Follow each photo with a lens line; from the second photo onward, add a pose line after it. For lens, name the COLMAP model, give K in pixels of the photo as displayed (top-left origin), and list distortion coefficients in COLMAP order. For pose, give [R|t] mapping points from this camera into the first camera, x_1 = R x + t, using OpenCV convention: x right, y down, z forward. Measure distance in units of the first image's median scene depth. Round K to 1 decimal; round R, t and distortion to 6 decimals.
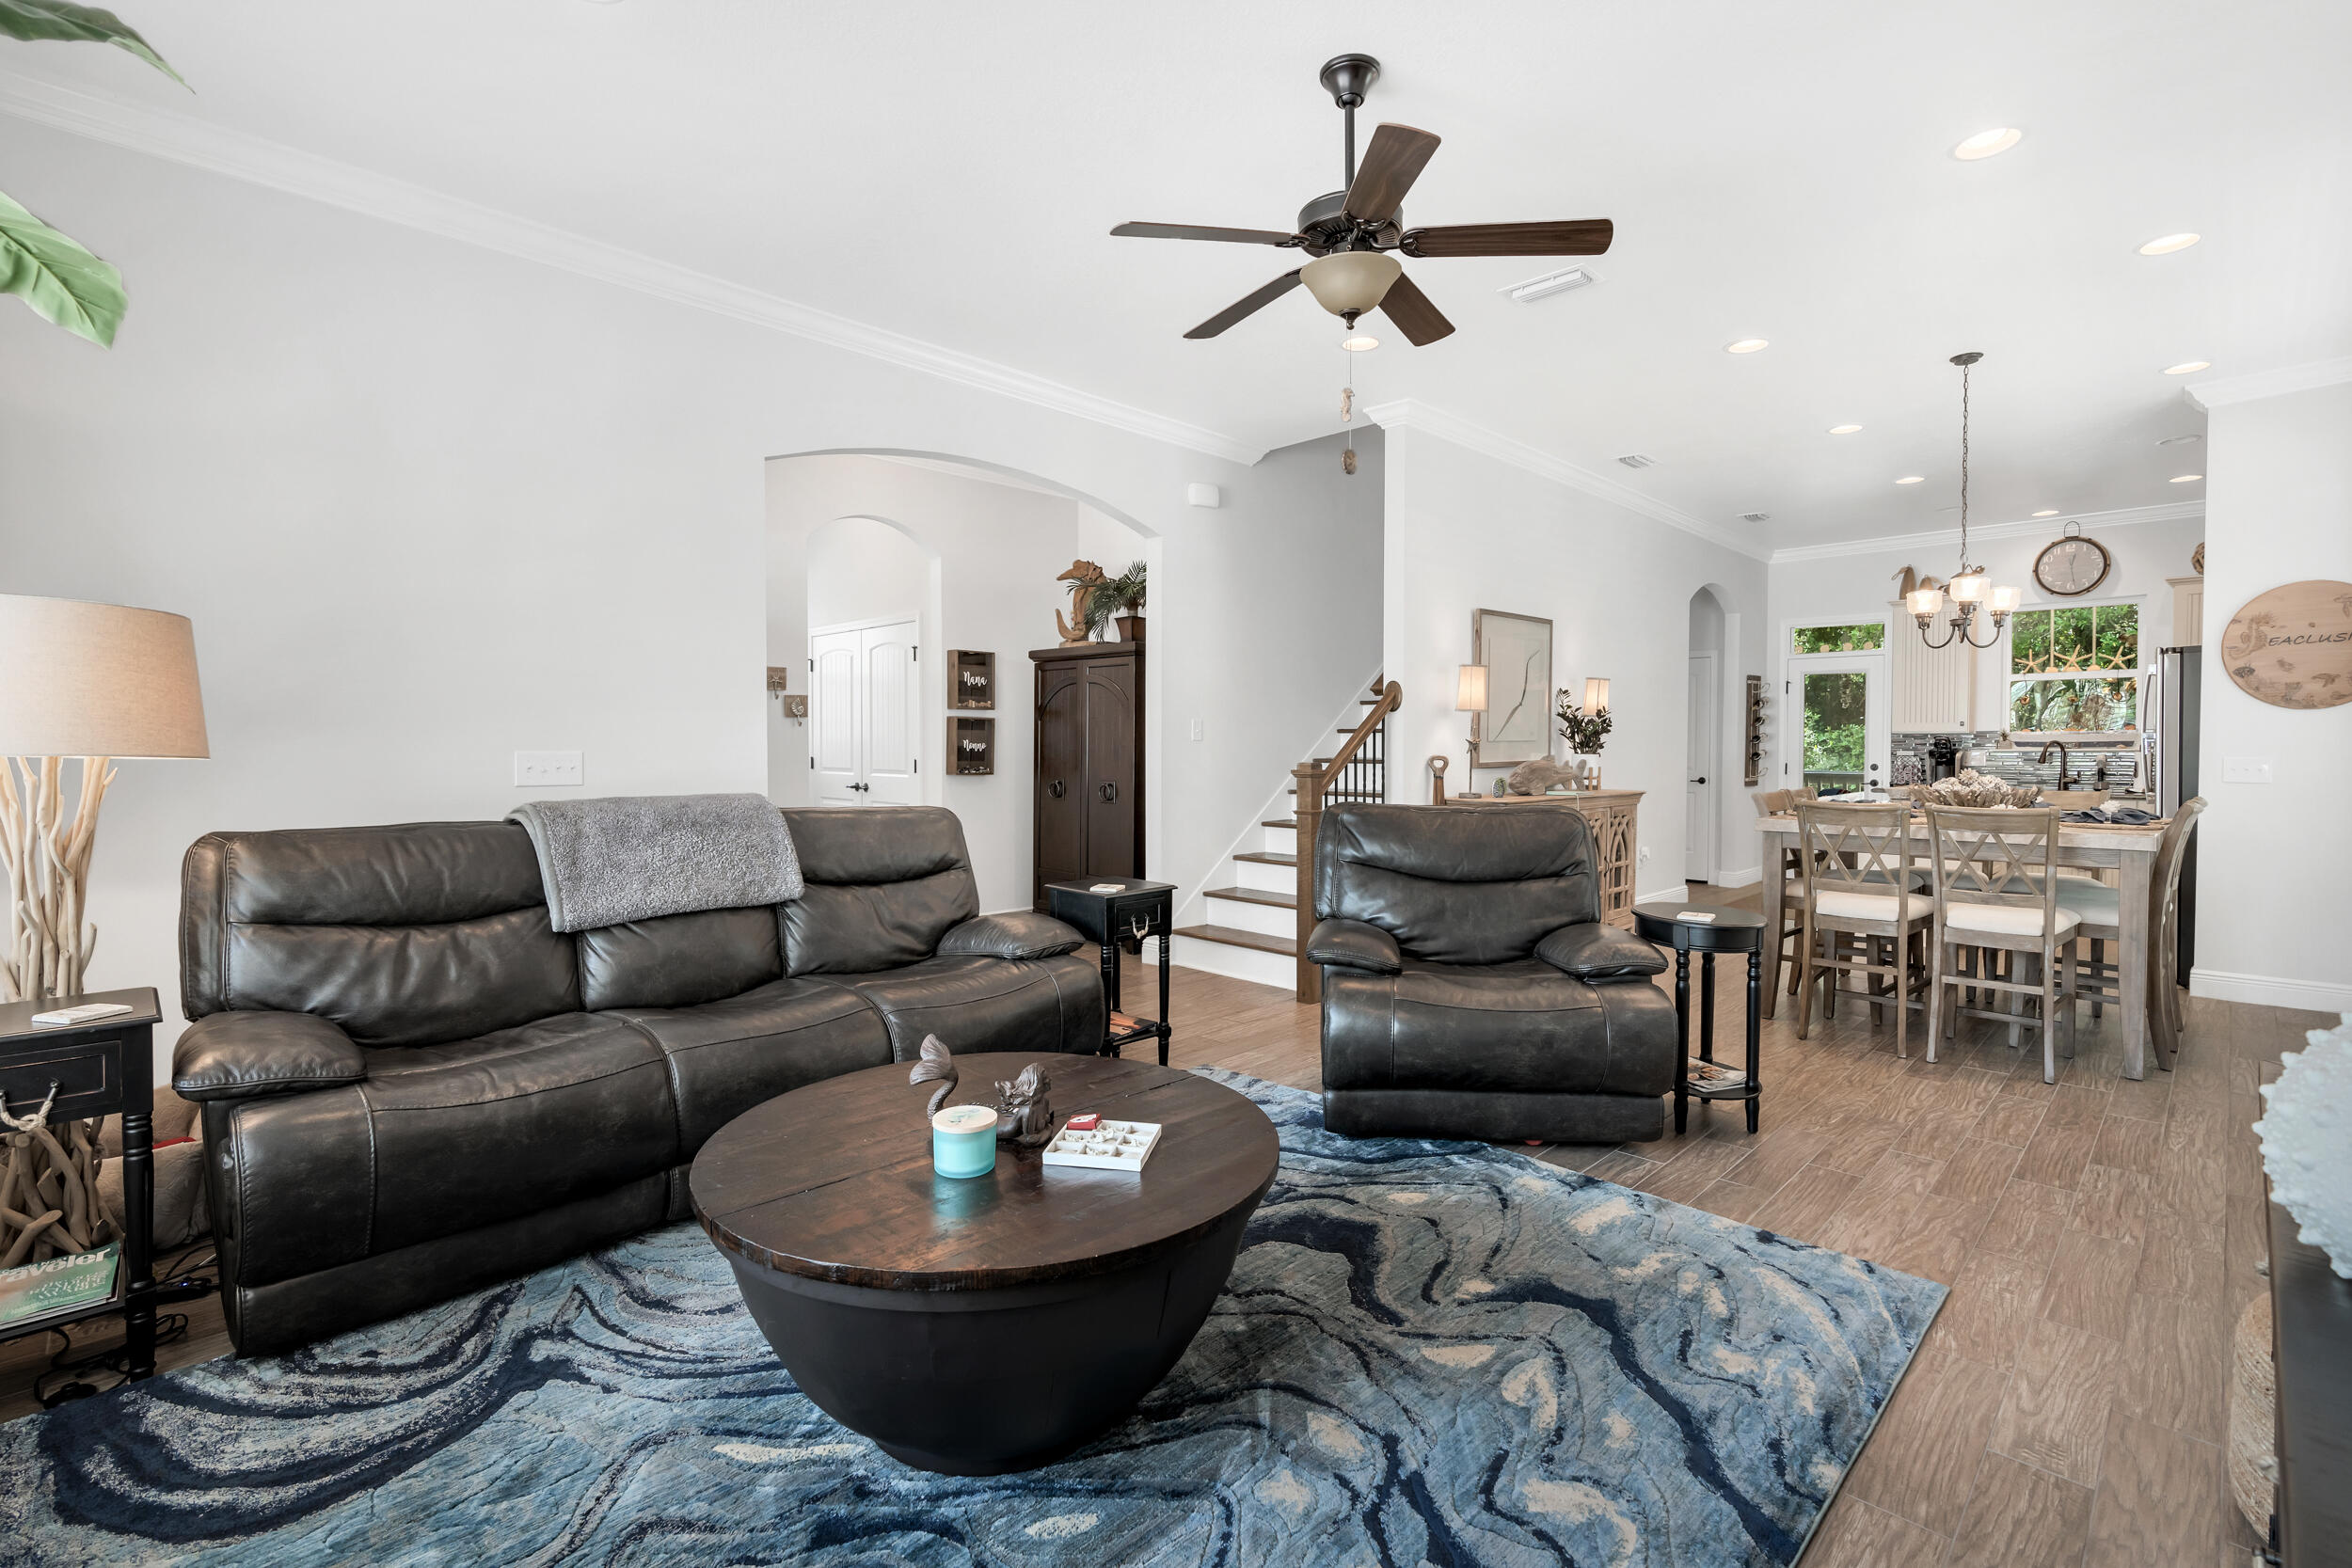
lens RADIAL K [[1061.9, 0, 1195.7], [0, 1061.9, 764.3], [0, 0, 1]] dist [-0.001860, 0.000837]
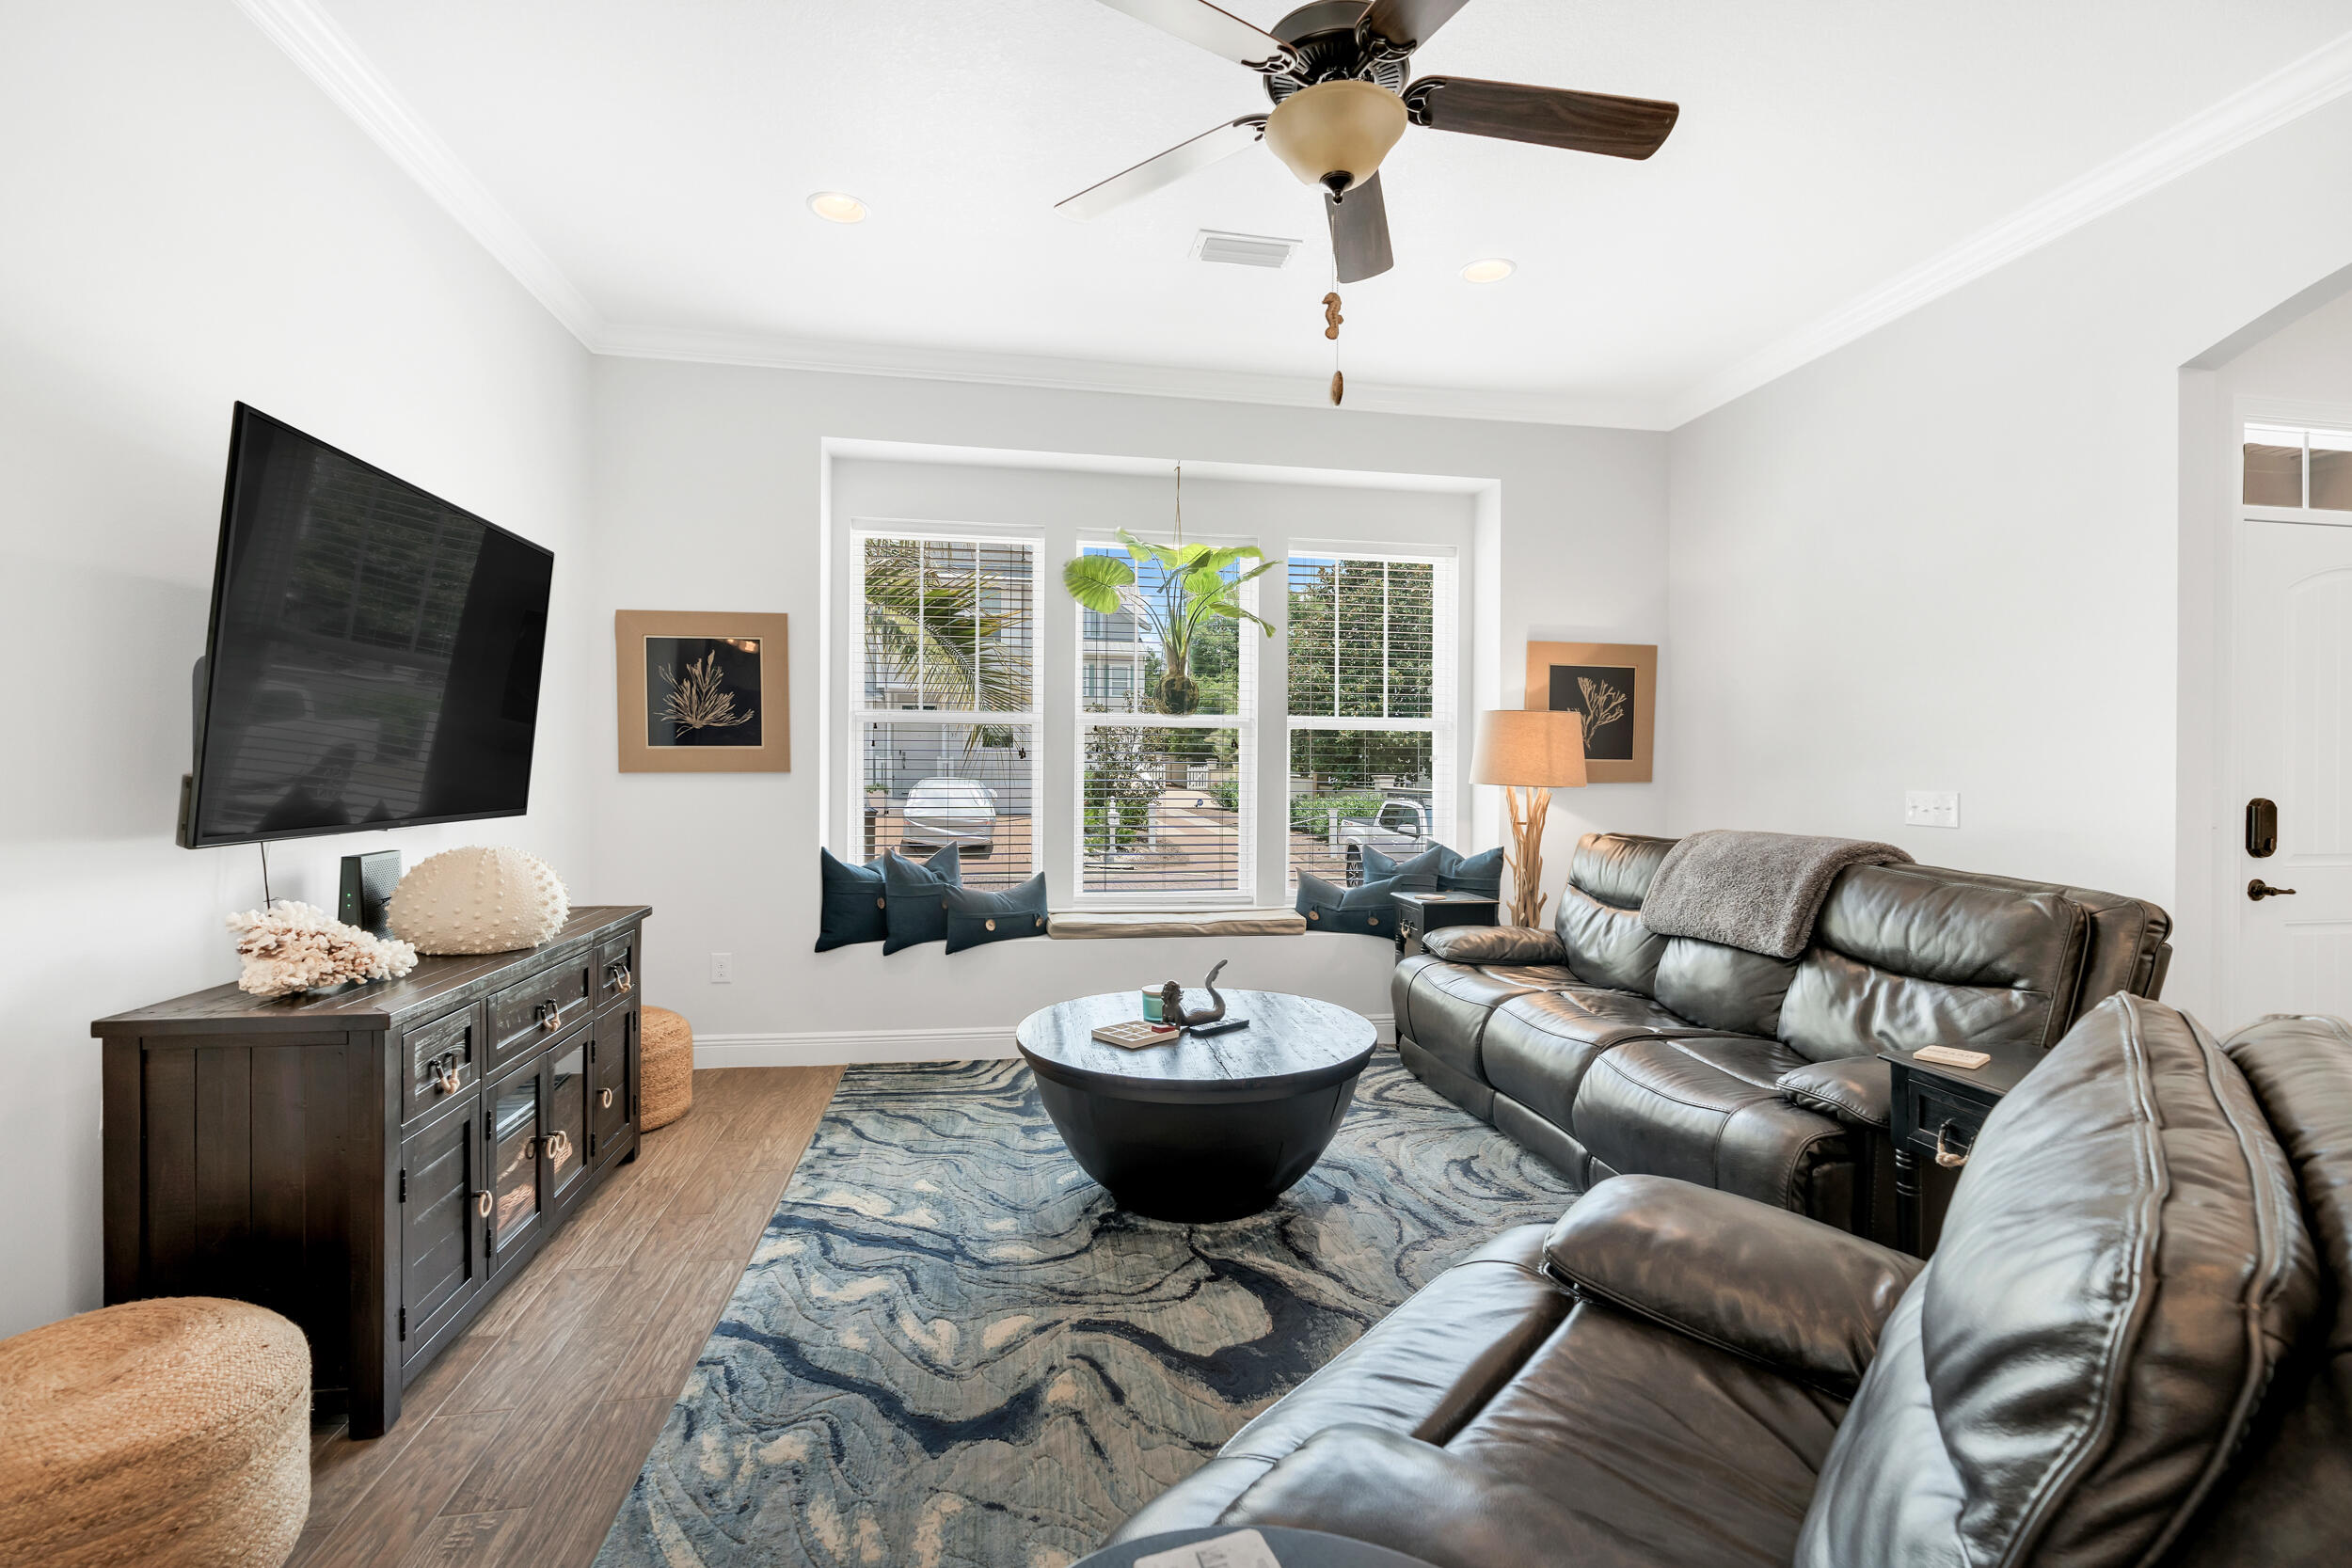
lens RADIAL K [[1065.9, 0, 1181.7], [0, 1065.9, 775.0], [0, 0, 1]] dist [-0.010118, -0.000169]
pose [[-0.582575, -0.000594, -0.812777, 0.358192], [-0.022946, 0.999613, 0.015716, -0.015718], [0.812453, 0.027805, -0.582363, 0.610800]]
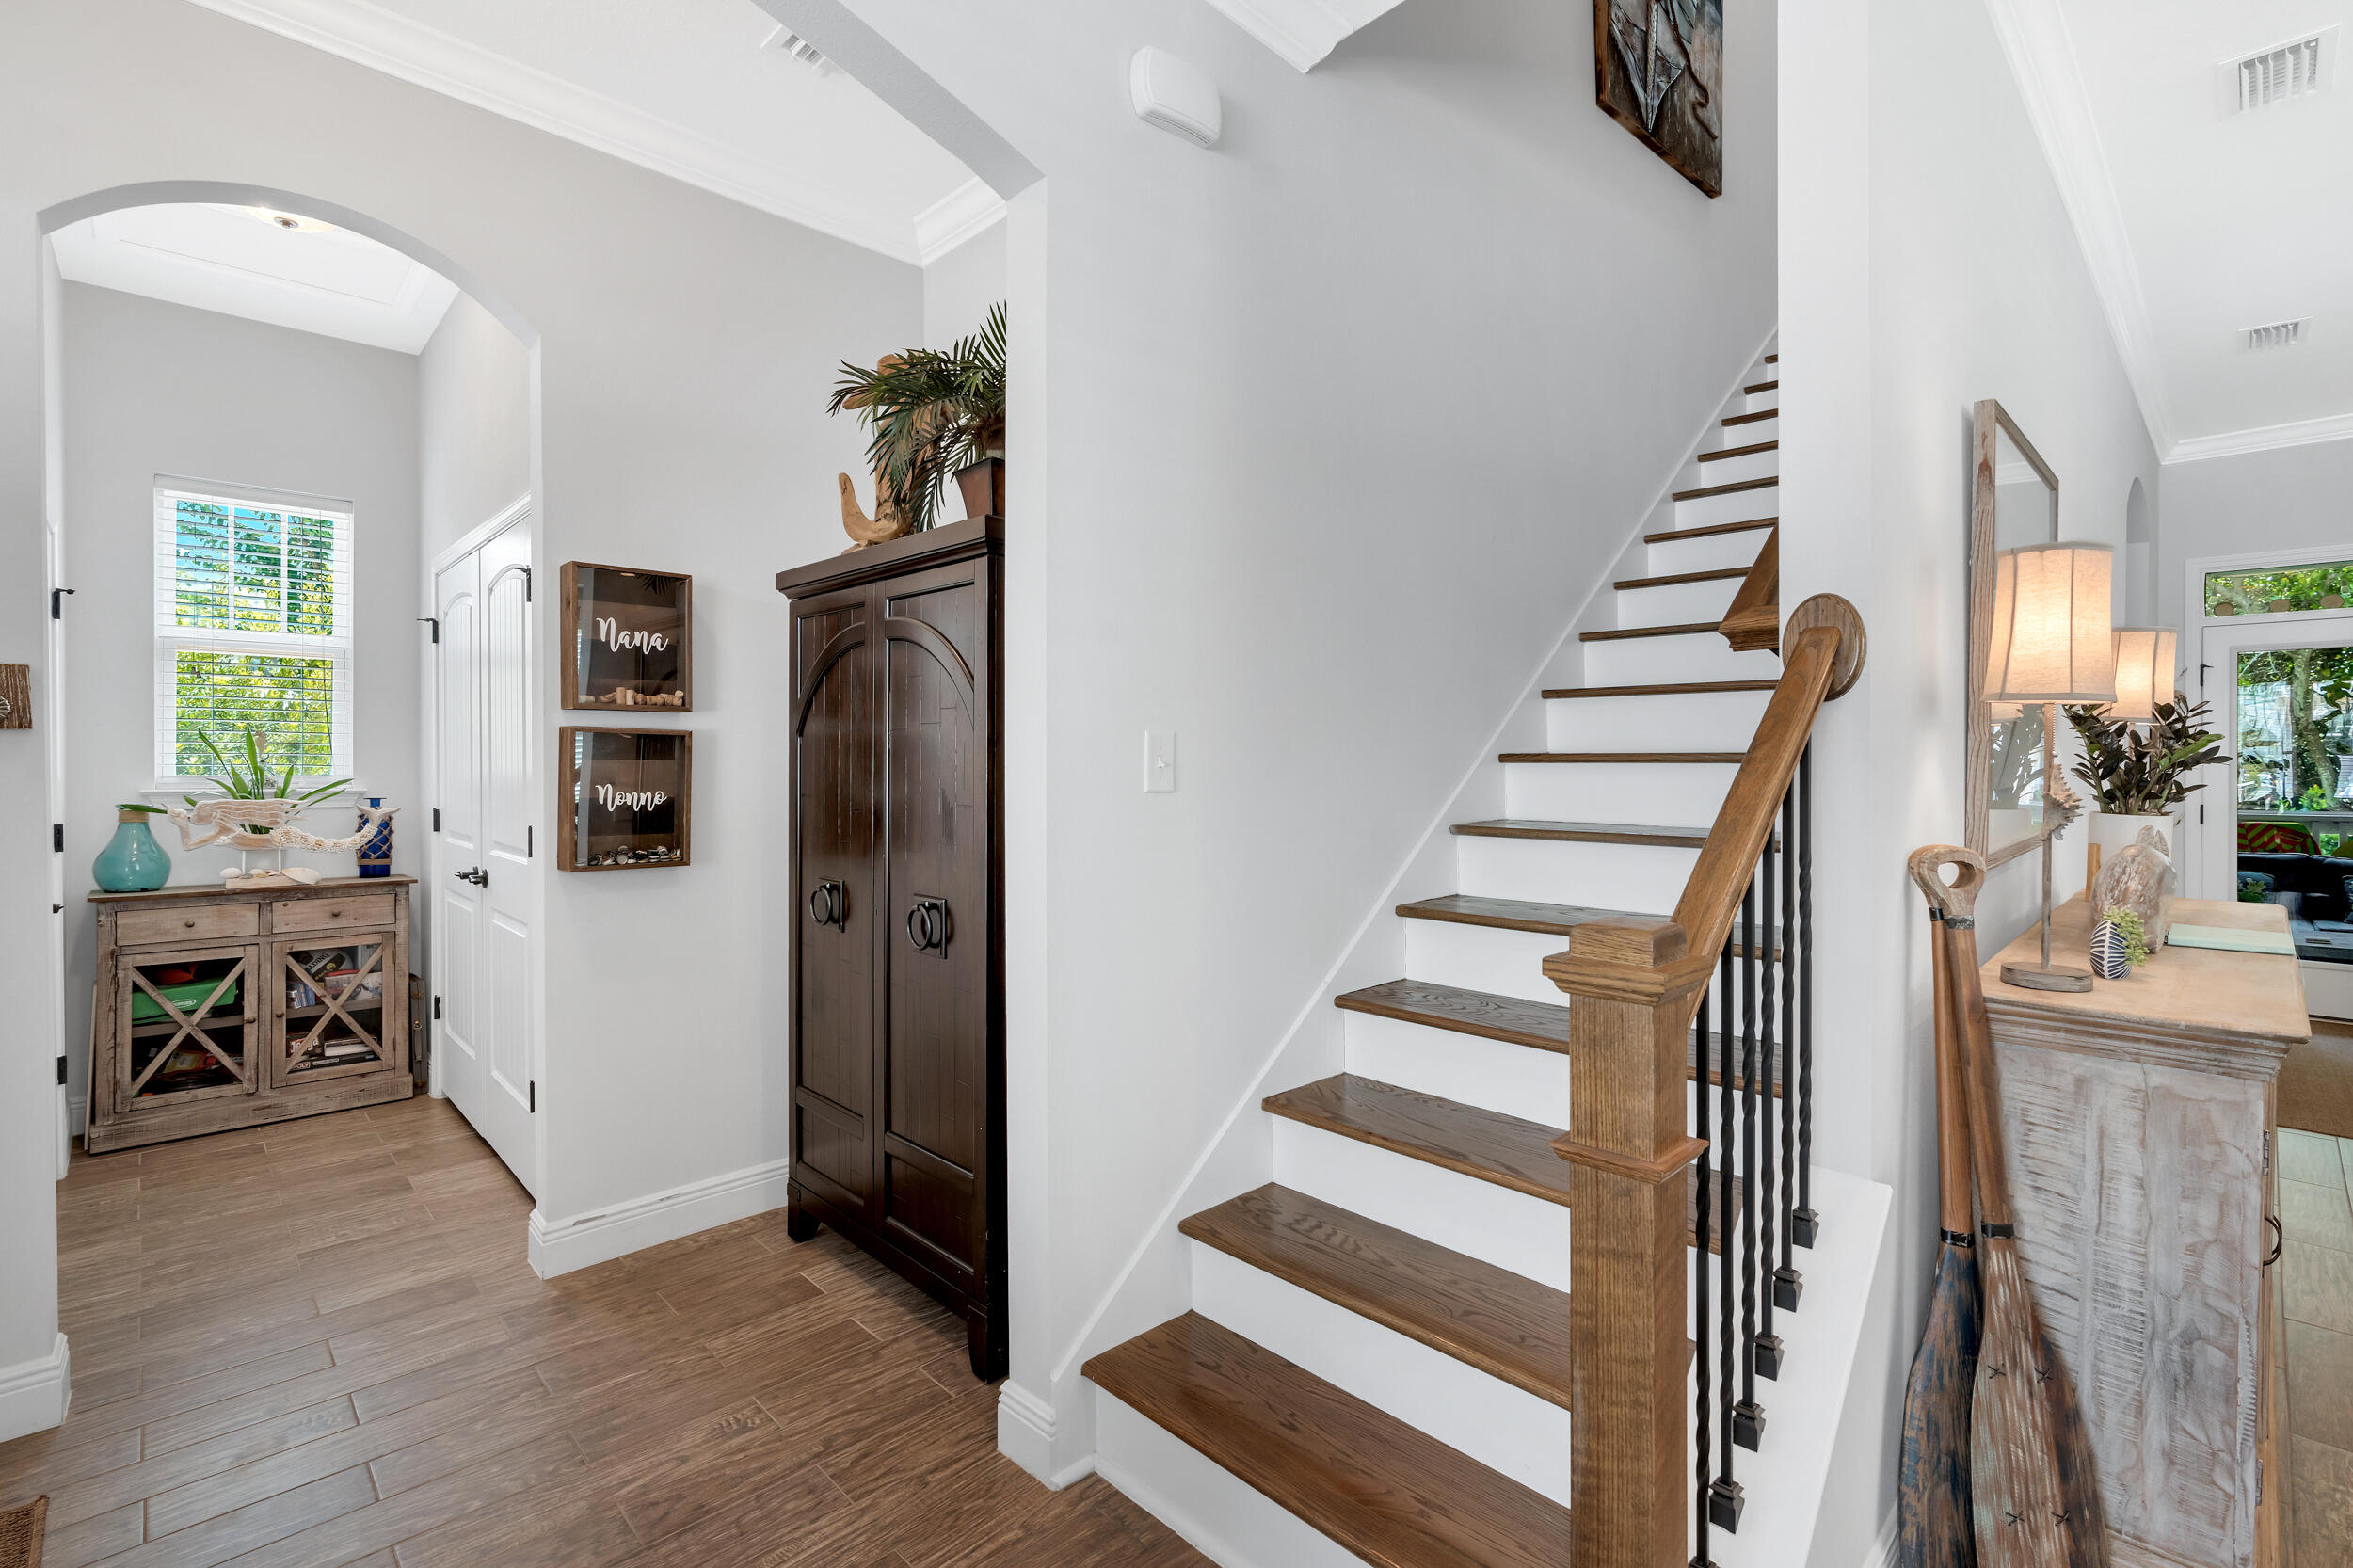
lens RADIAL K [[1051.7, 0, 1186.6], [0, 1051.7, 773.9], [0, 0, 1]] dist [-0.003240, 0.000805]
pose [[0.999845, -0.003127, -0.017330, 0.016041], [0.003033, 0.999981, -0.005399, -0.025713], [0.017346, 0.005346, 0.999835, 0.644811]]
